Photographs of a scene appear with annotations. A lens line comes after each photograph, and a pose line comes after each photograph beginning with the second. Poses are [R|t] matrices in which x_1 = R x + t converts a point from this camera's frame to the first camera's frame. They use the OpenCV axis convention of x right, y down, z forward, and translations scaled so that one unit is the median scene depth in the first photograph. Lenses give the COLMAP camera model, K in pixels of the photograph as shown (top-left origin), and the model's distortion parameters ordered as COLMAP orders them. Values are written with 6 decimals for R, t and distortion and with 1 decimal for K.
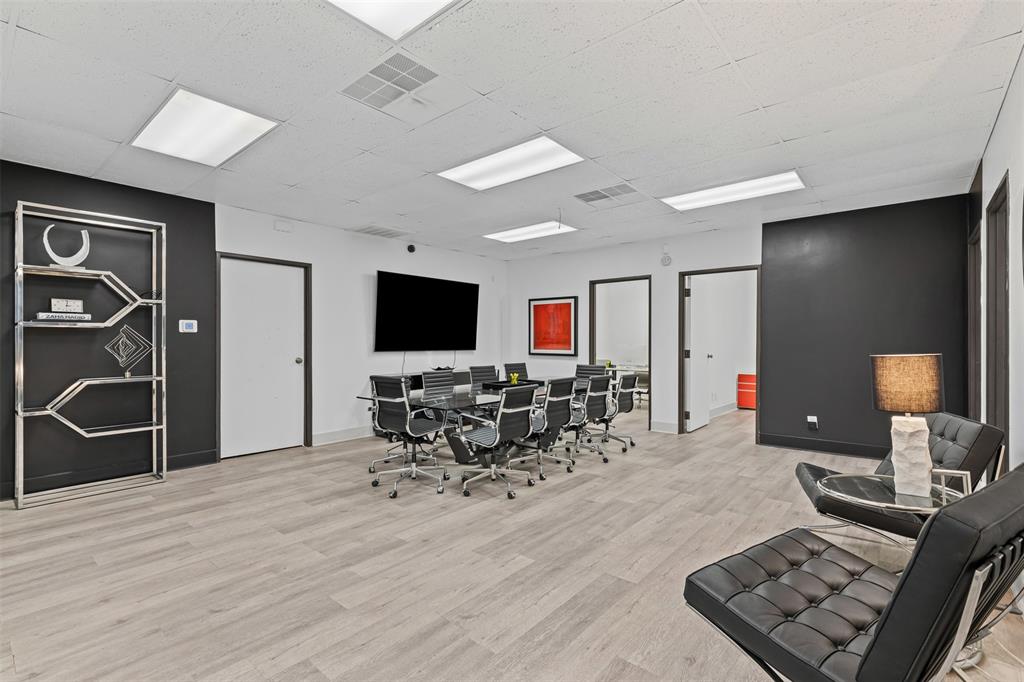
lens RADIAL K [[465.1, 0, 512.9], [0, 465.1, 349.2], [0, 0, 1]] dist [0.006778, 0.001248]
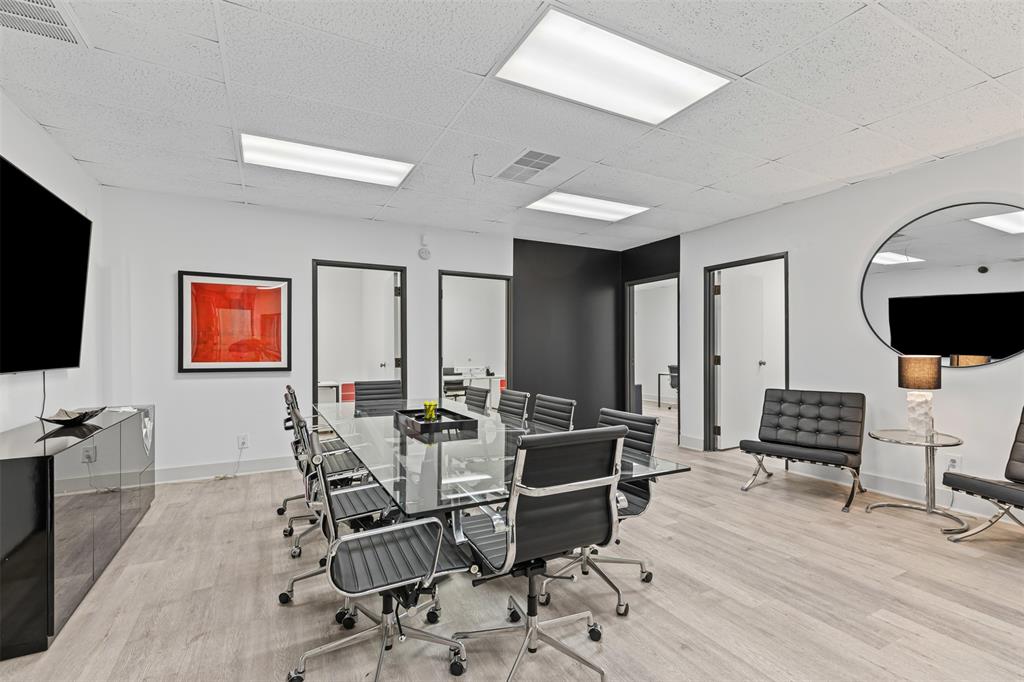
lens RADIAL K [[465.1, 0, 516.3], [0, 465.1, 347.7], [0, 0, 1]] dist [0.006778, 0.001248]
pose [[0.372604, 0.002372, 0.927987, -0.562266], [0.017444, 0.999802, -0.009559, -0.008721], [-0.927826, 0.019749, 0.372489, 0.743190]]
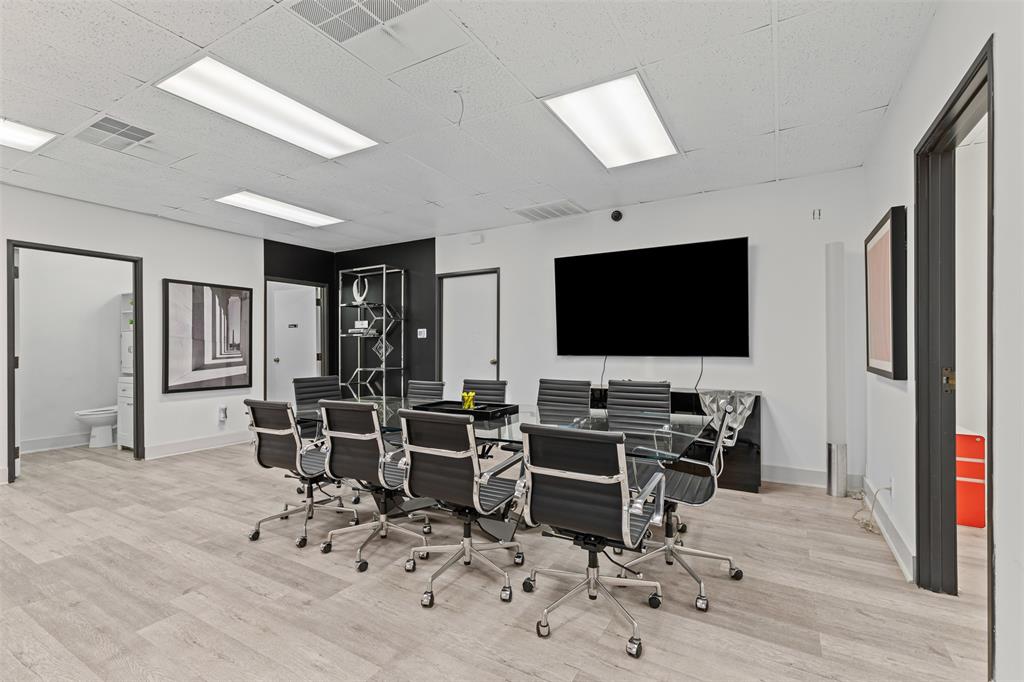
lens RADIAL K [[465.1, 0, 514.4], [0, 465.1, 345.1], [0, 0, 1]] dist [0.006778, 0.001248]
pose [[0.165612, -0.006432, -0.986170, 0.692541], [-0.011316, 0.999901, -0.008422, -0.006920], [0.986126, 0.012554, 0.165523, 1.054290]]
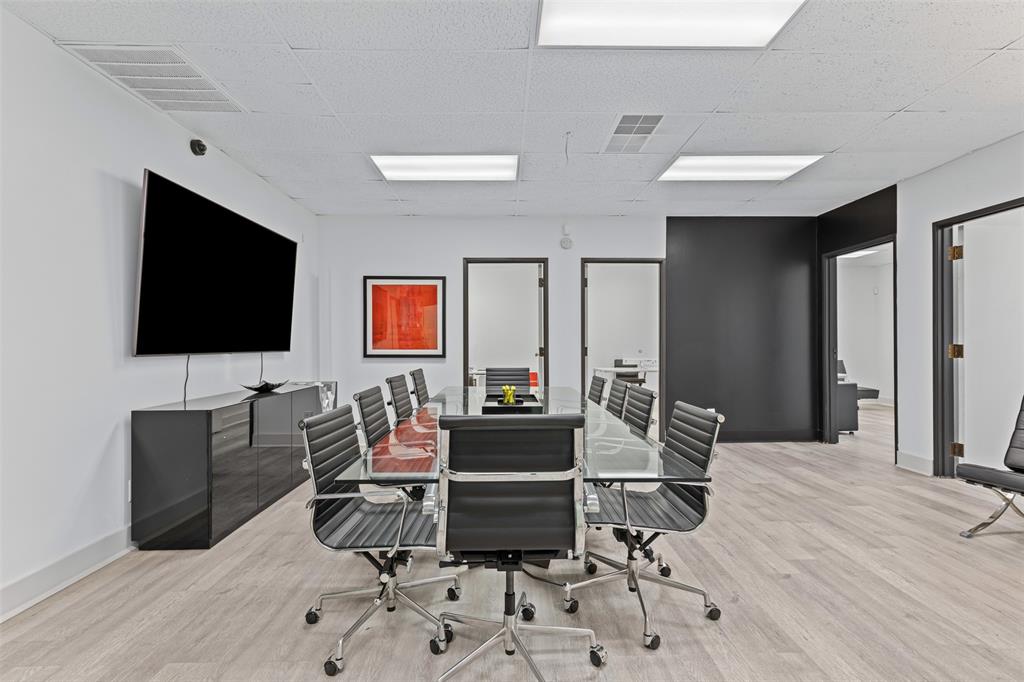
lens RADIAL K [[465.1, 0, 515.4], [0, 465.1, 339.8], [0, 0, 1]] dist [0.006778, 0.001248]
pose [[0.750617, 0.003441, 0.660728, -0.427897], [0.015501, 0.999620, -0.022816, 0.008122], [-0.660556, 0.027368, 0.750278, 0.598138]]
